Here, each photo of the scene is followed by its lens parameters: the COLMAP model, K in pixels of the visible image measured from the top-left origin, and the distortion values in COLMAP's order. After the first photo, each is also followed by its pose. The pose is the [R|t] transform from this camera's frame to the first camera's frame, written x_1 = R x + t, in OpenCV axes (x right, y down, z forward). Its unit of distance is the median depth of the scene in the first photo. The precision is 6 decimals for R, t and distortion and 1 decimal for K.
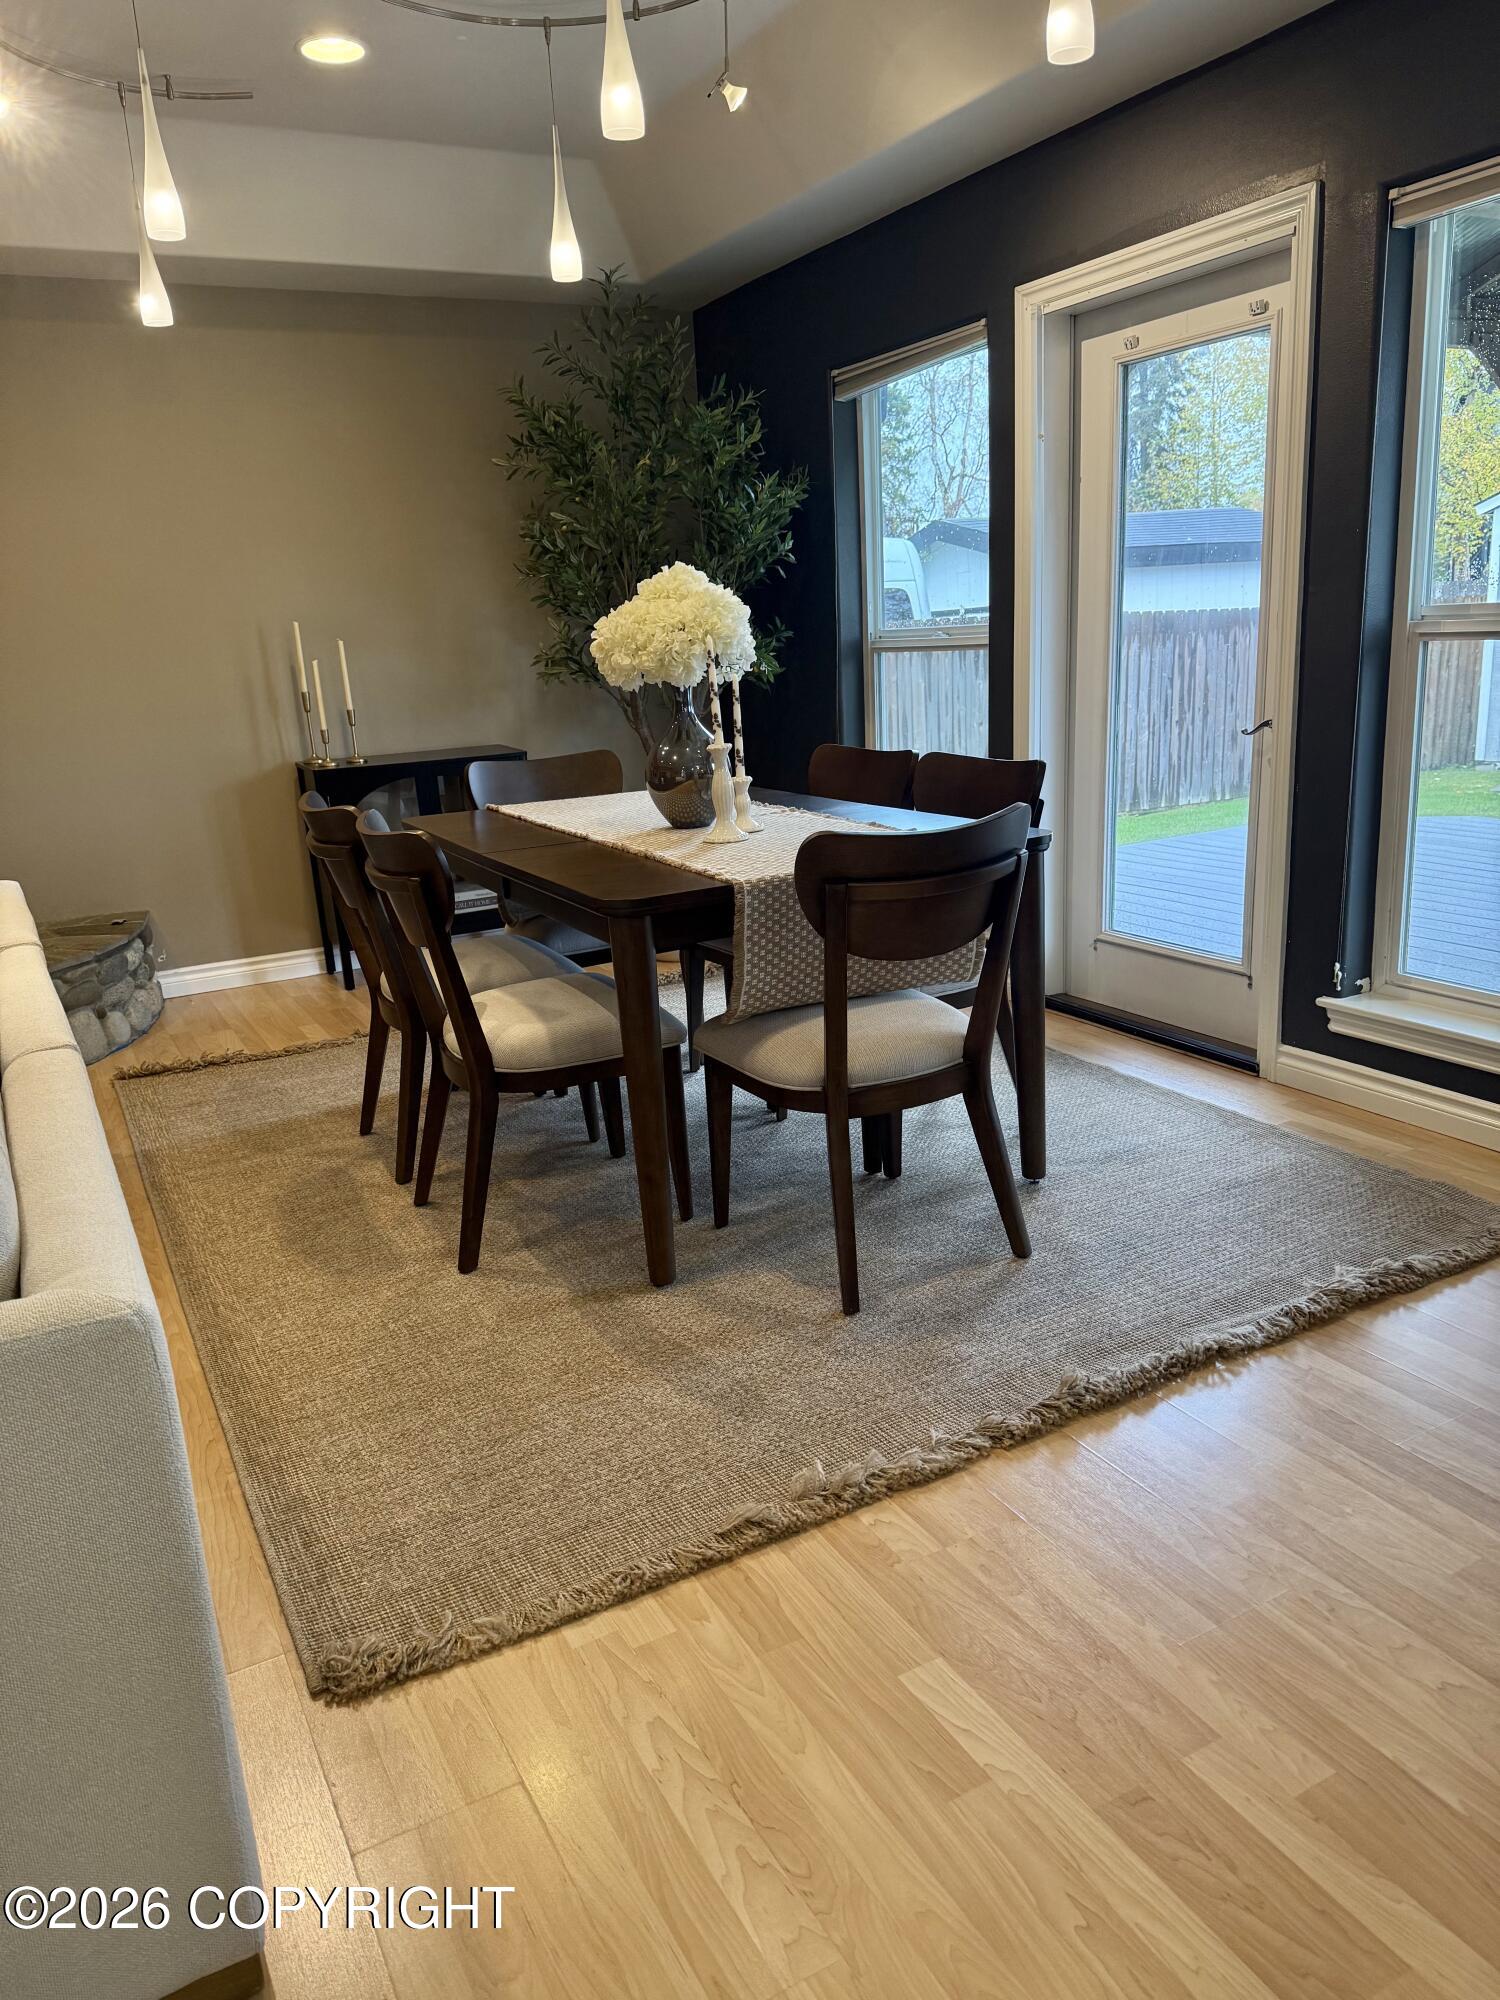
lens RADIAL K [[1407.8, 0, 750.0], [0, 1407.8, 1000.0], [0, 0, 1]] dist [0.046359, -0.059735]
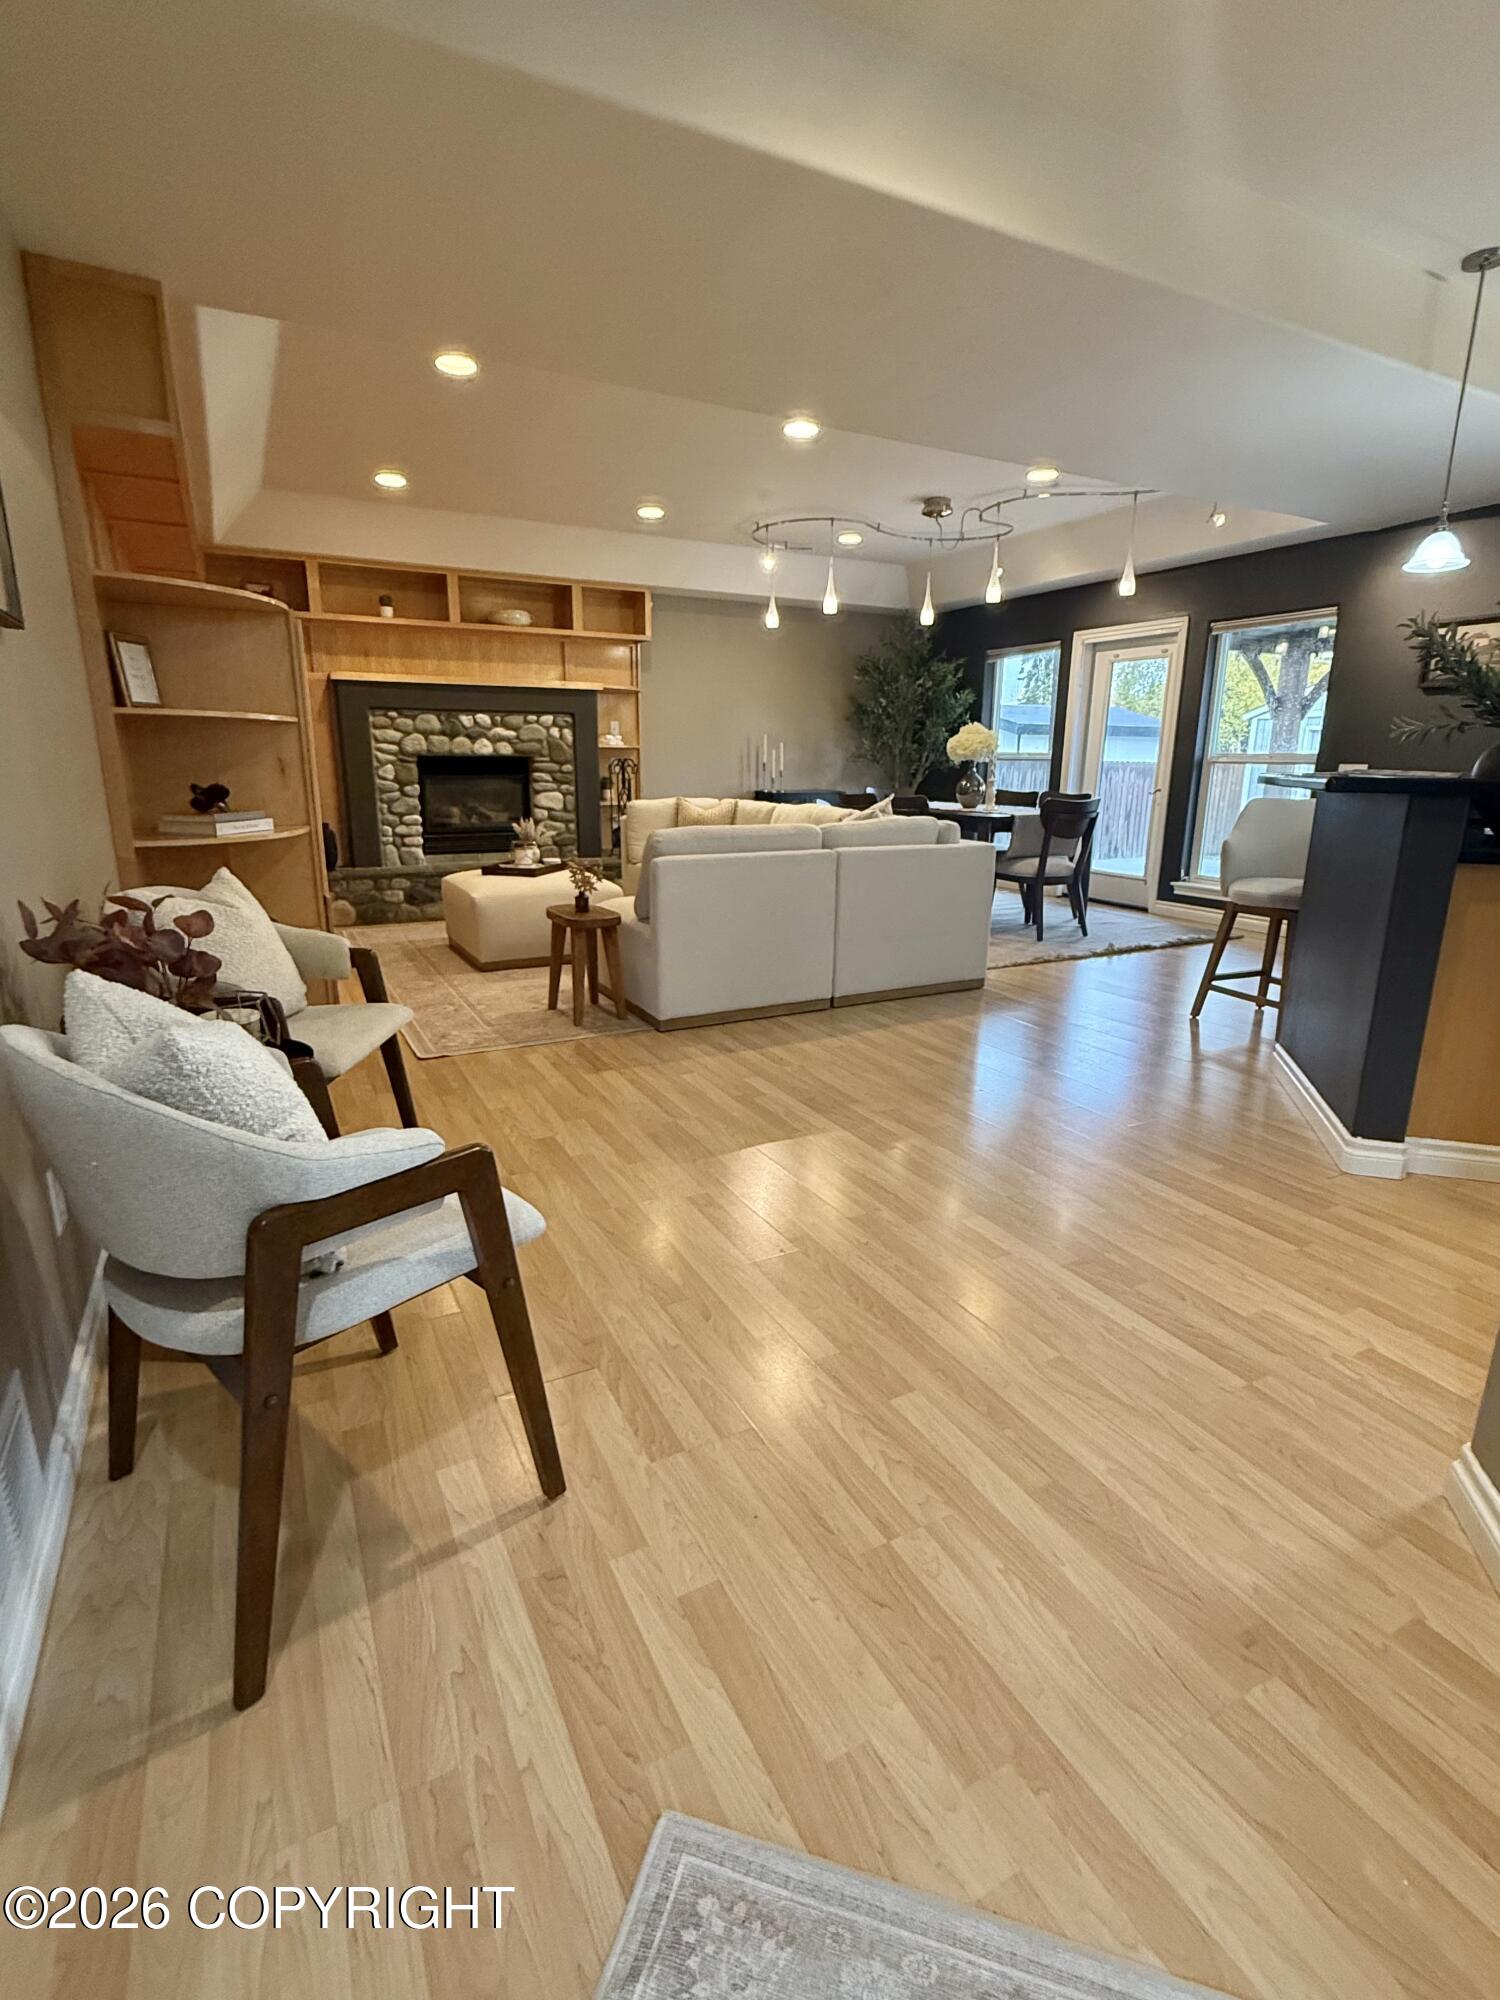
lens RADIAL K [[943.2, 0, 750.0], [0, 943.2, 1000.0], [0, 0, 1]] dist [-0.000197, -0.000615]
pose [[0.998129, 0.061127, 0.001112, -0.426481], [-0.061114, 0.998088, -0.009266, 0.290135], [-0.001676, 0.009181, 0.999956, -0.886640]]
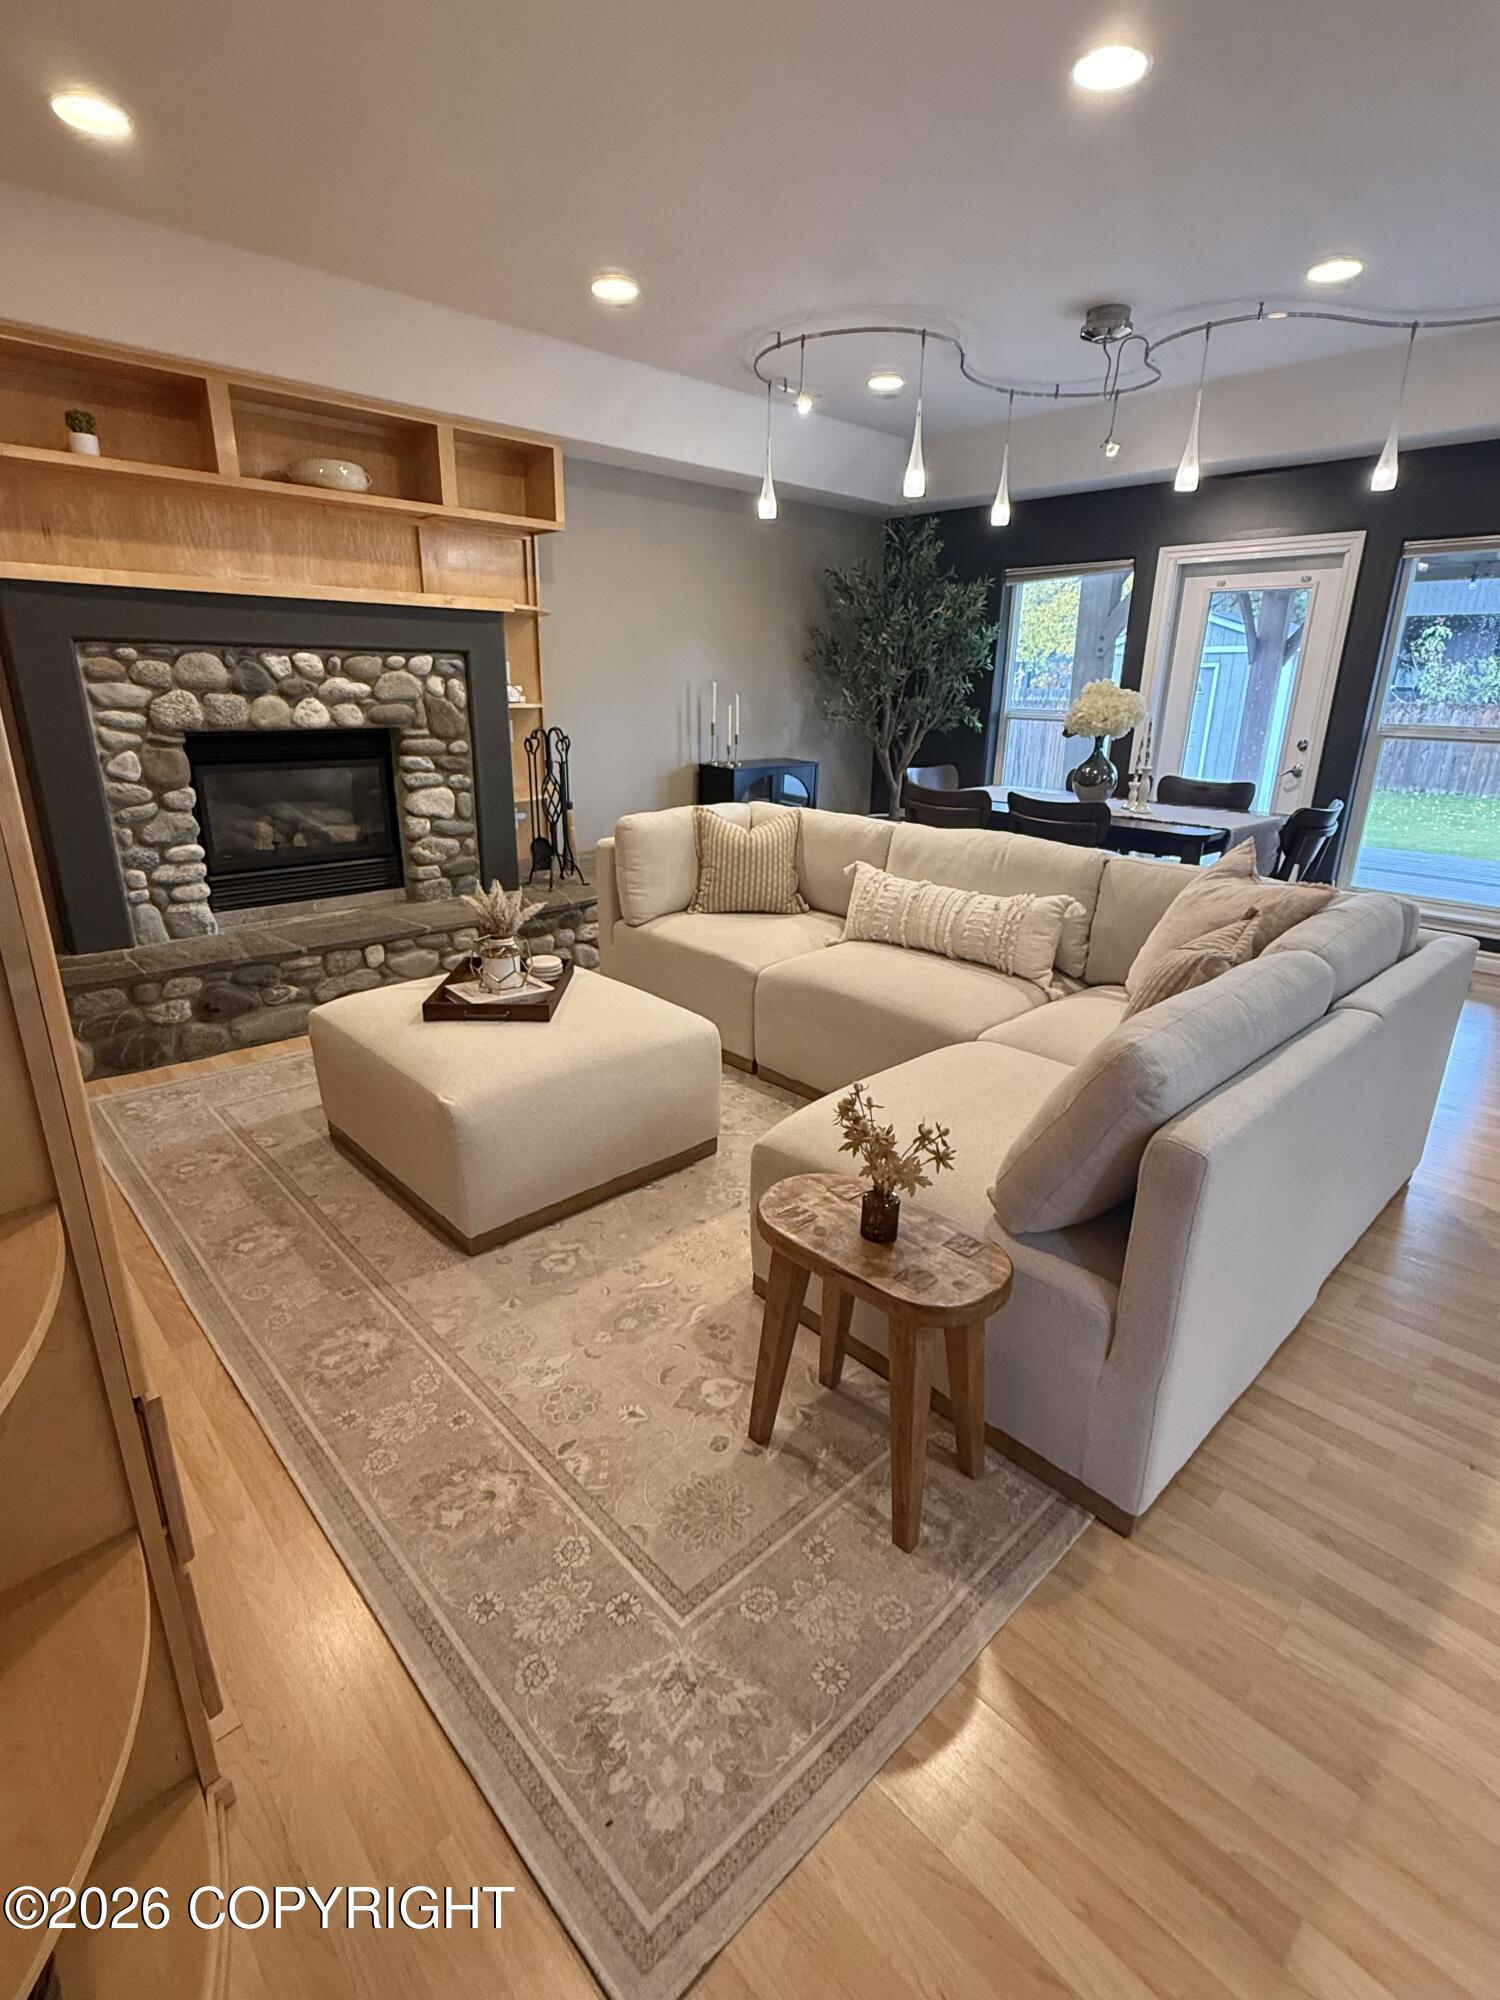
lens RADIAL K [[943.2, 0, 750.0], [0, 943.2, 1000.0], [0, 0, 1]] dist [-0.000197, -0.000615]
pose [[0.964842, -0.016048, 0.262342, -0.778769], [0.000287, 0.998198, 0.060006, 0.067227], [-0.262832, -0.057821, 0.963108, -0.193984]]
